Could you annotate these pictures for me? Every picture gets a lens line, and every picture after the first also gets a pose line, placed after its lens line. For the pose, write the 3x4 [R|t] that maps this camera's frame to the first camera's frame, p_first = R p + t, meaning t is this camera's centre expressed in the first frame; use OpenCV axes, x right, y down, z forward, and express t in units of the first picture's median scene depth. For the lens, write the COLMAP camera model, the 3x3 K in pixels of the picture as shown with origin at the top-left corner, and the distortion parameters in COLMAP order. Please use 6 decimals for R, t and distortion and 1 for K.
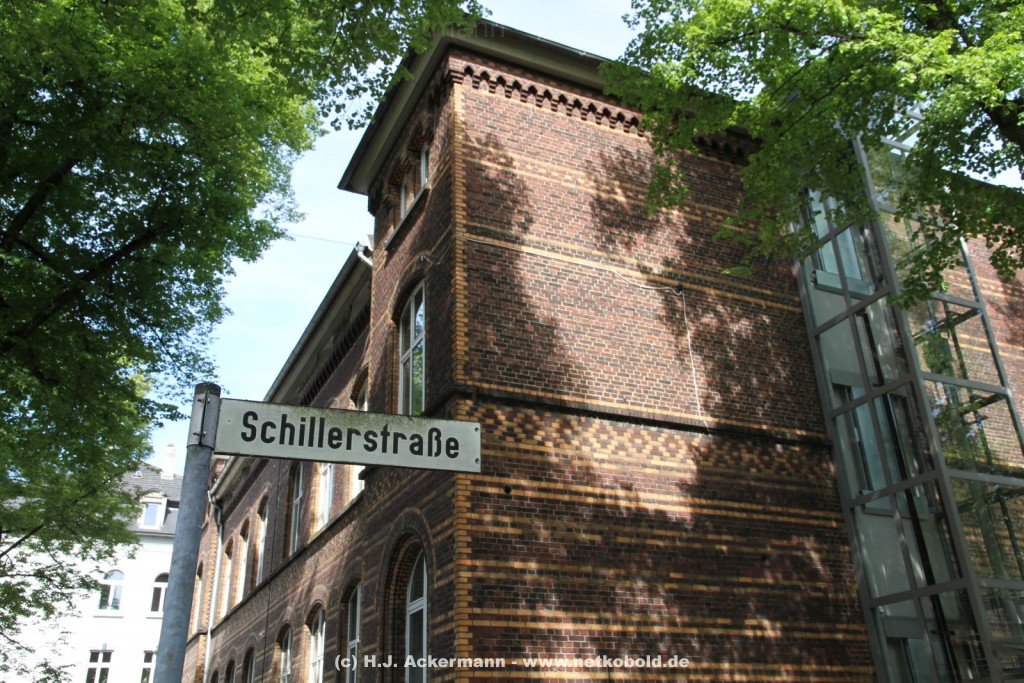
lens RADIAL K [[905.6, 0, 511.3], [0, 905.6, 341.5], [0, 0, 1]] dist [-0.003949, 0.035104]
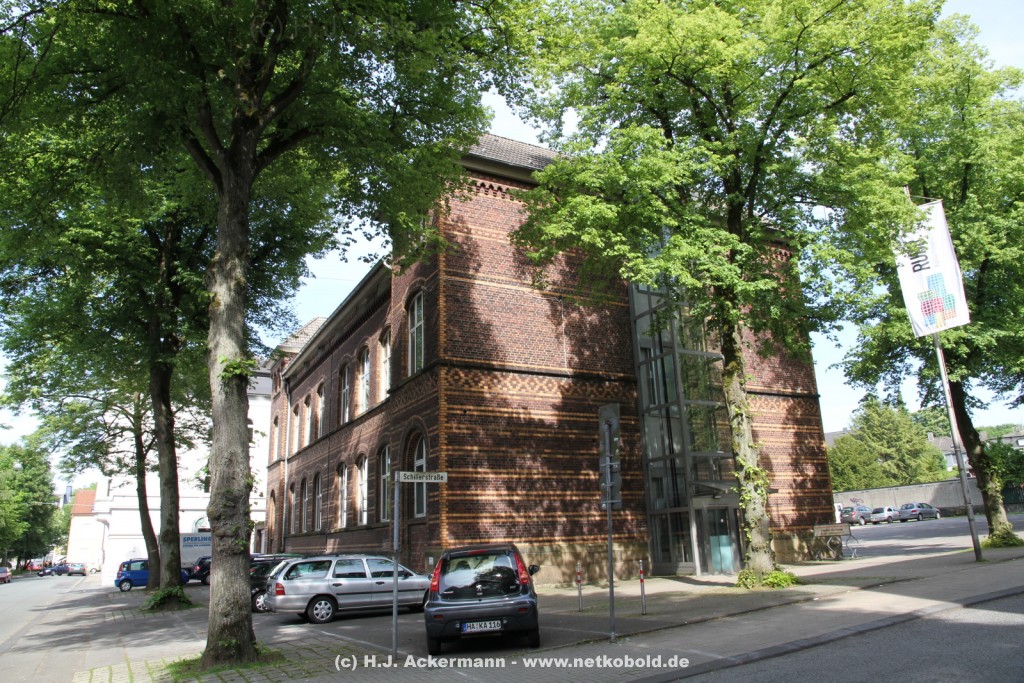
lens RADIAL K [[728.4, 0, 511.7], [0, 728.4, 339.7], [0, 0, 1]] dist [-0.108940, 0.081097]
pose [[0.999067, 0.013345, 0.041068, 0.027763], [-0.019920, 0.986237, 0.164131, -0.230459], [-0.038312, -0.164796, 0.985583, -0.514361]]
